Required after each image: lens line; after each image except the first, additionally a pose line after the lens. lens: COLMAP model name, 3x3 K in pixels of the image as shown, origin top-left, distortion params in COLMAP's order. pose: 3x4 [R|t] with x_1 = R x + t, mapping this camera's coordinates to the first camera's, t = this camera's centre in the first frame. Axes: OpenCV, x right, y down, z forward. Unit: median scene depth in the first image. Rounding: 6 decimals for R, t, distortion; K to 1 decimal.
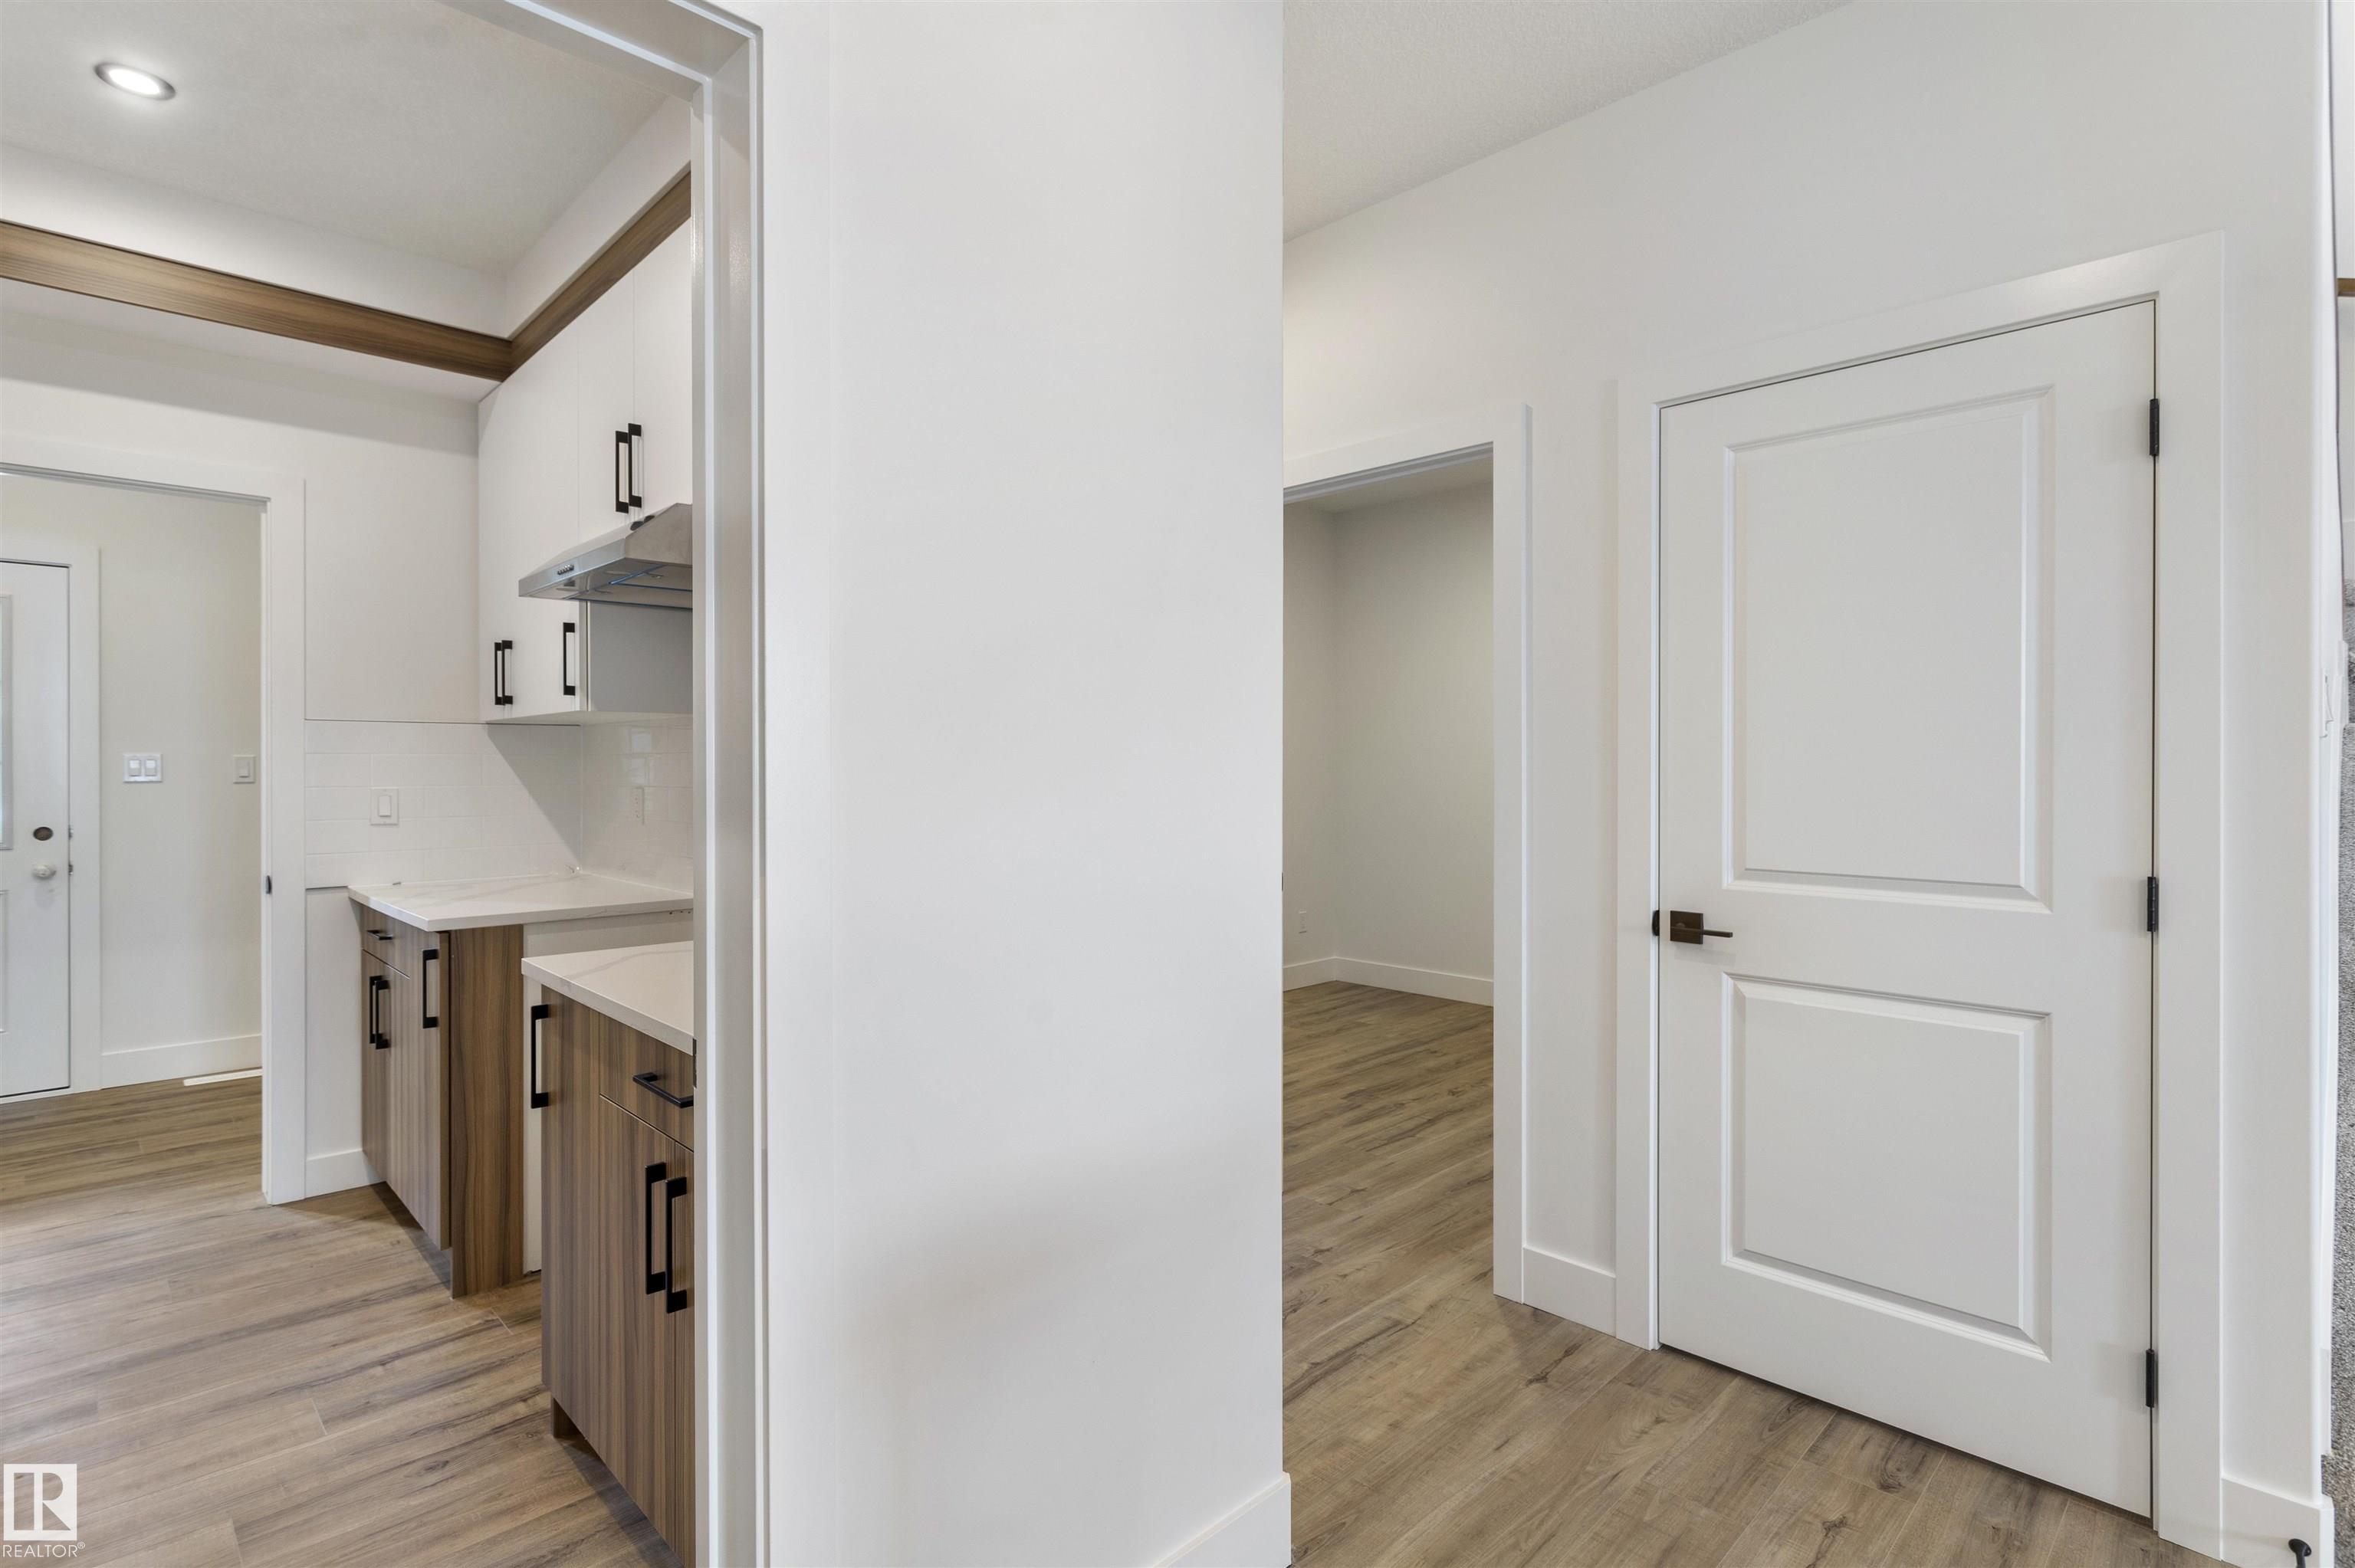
lens RADIAL K [[1140.9, 0, 1178.2], [0, 1140.9, 769.2], [0, 0, 1]] dist [-0.002458, 0.003640]
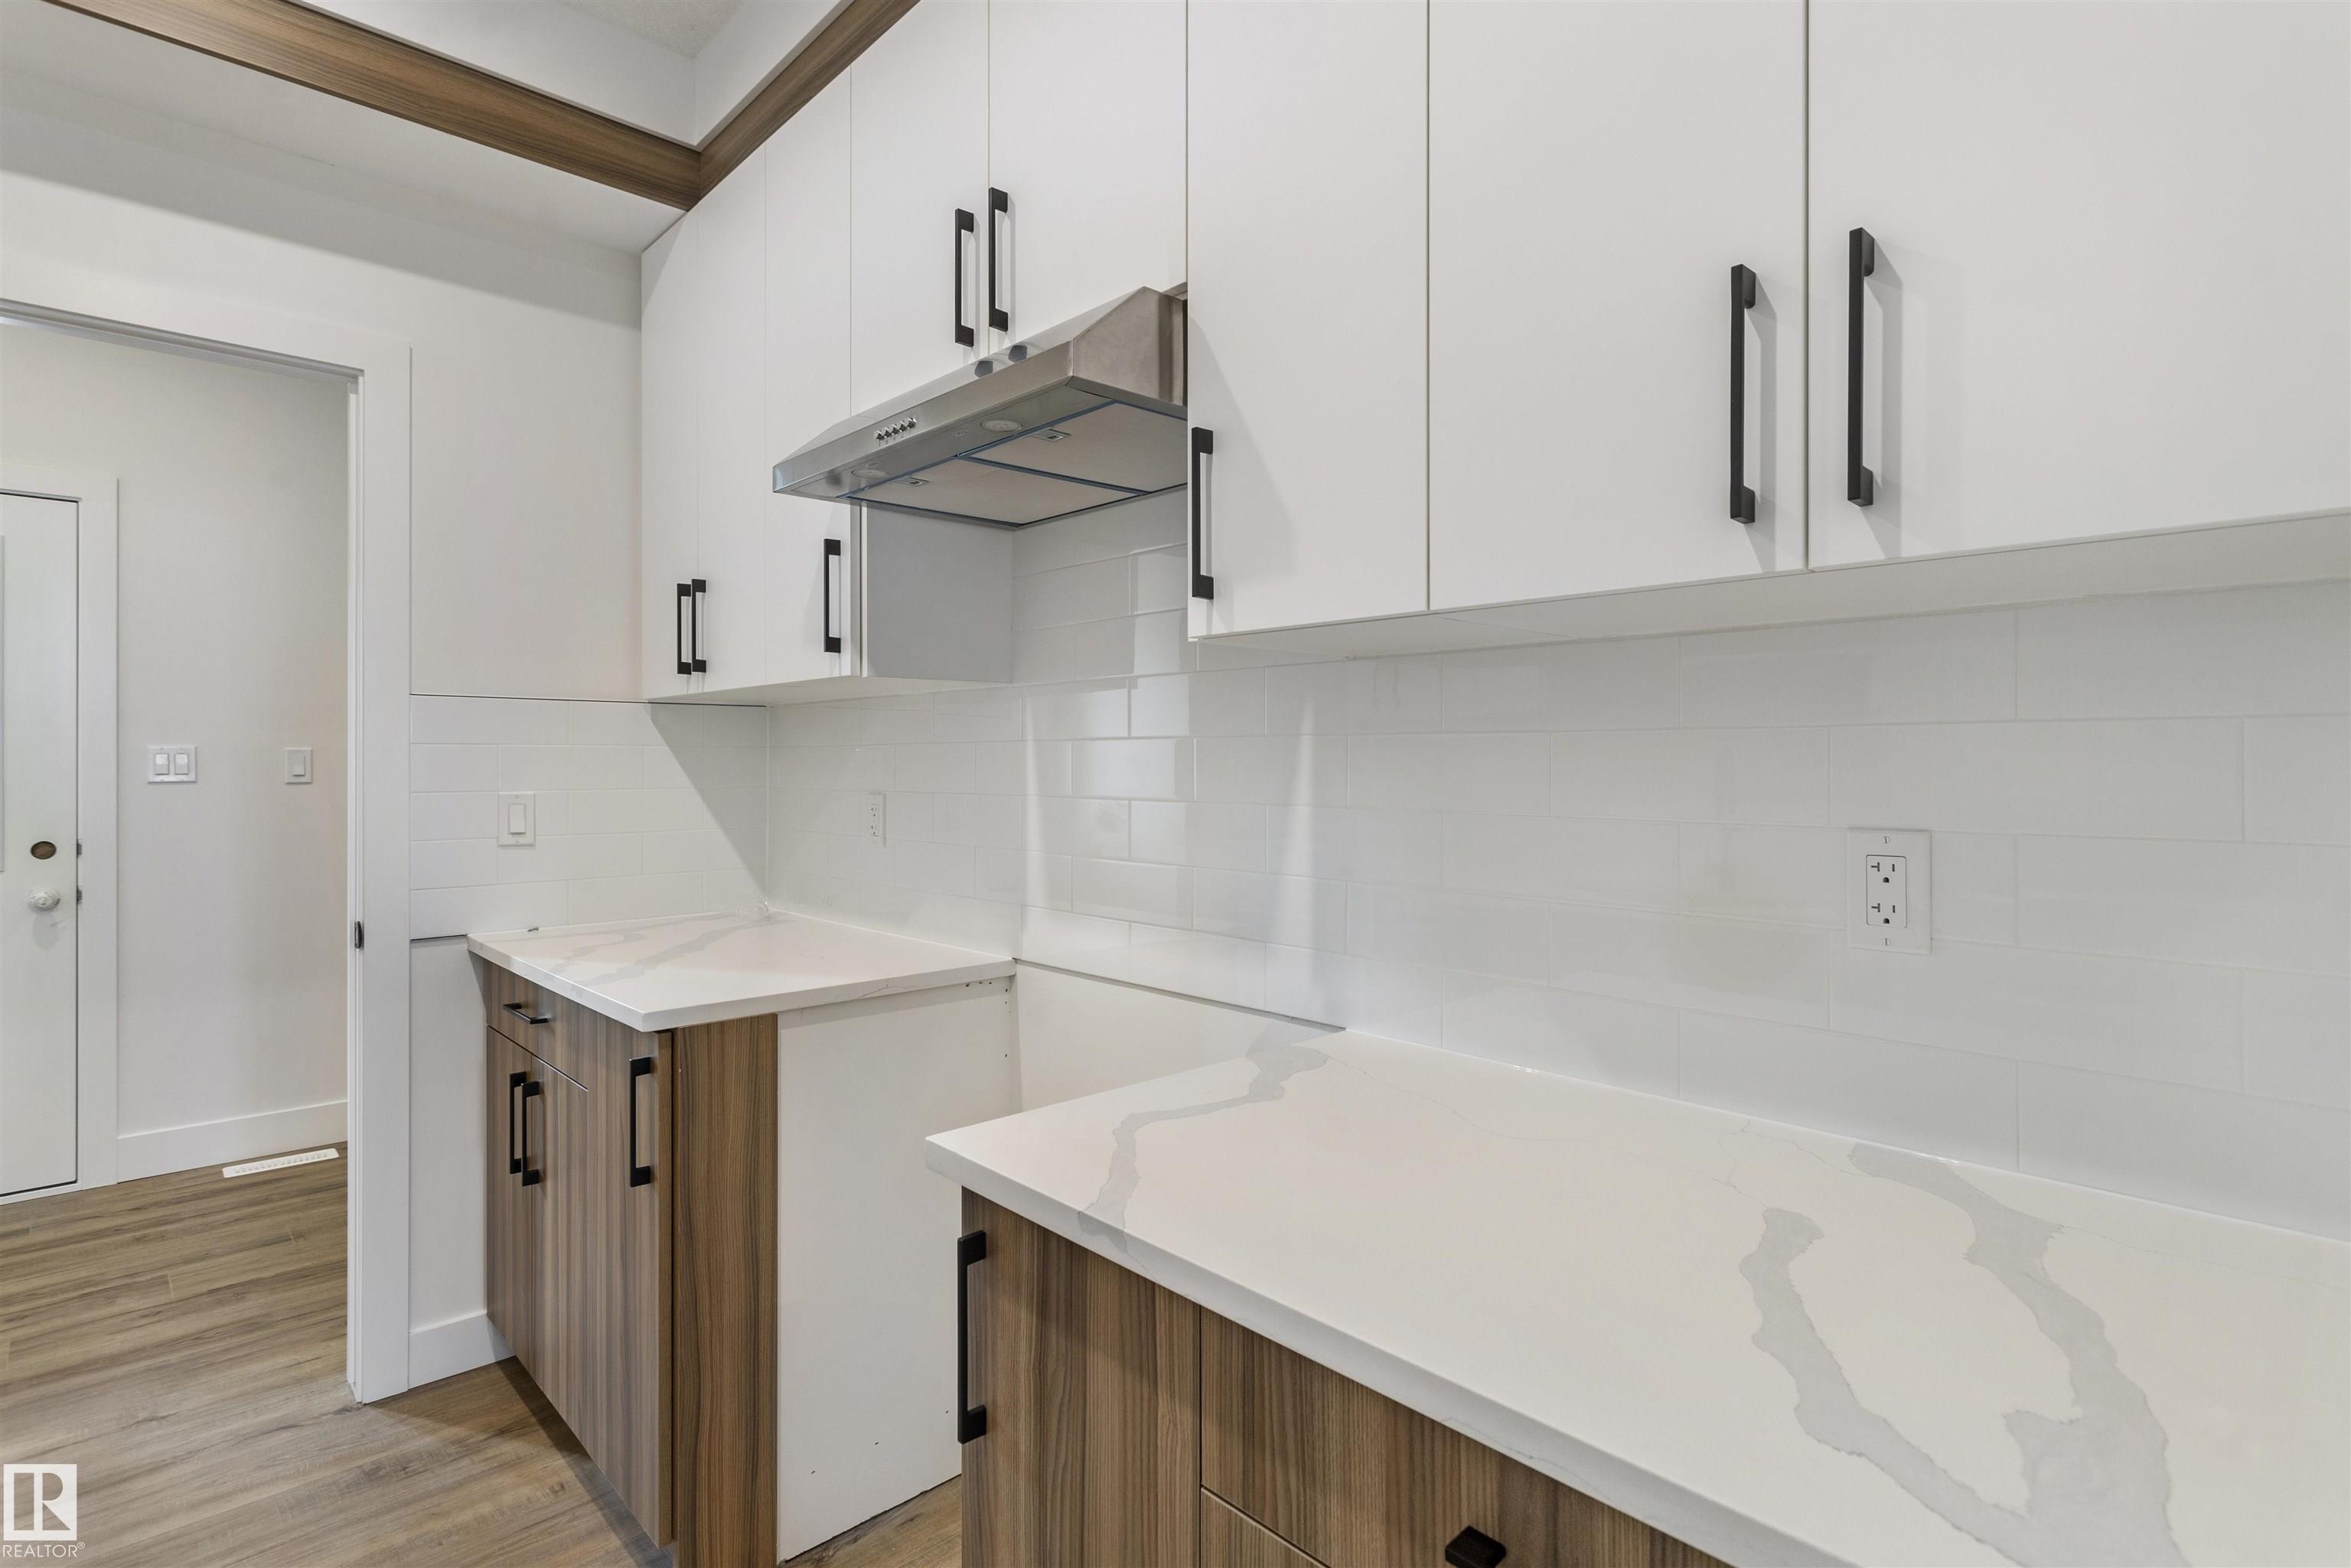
lens RADIAL K [[1139.1, 0, 1161.4], [0, 1139.1, 760.1], [0, 0, 1]] dist [-0.002458, 0.003640]
pose [[0.999884, -0.000665, -0.015202, -0.299175], [0.000610, 0.999993, -0.003654, -0.000989], [0.015205, 0.003644, 0.999878, 0.317086]]
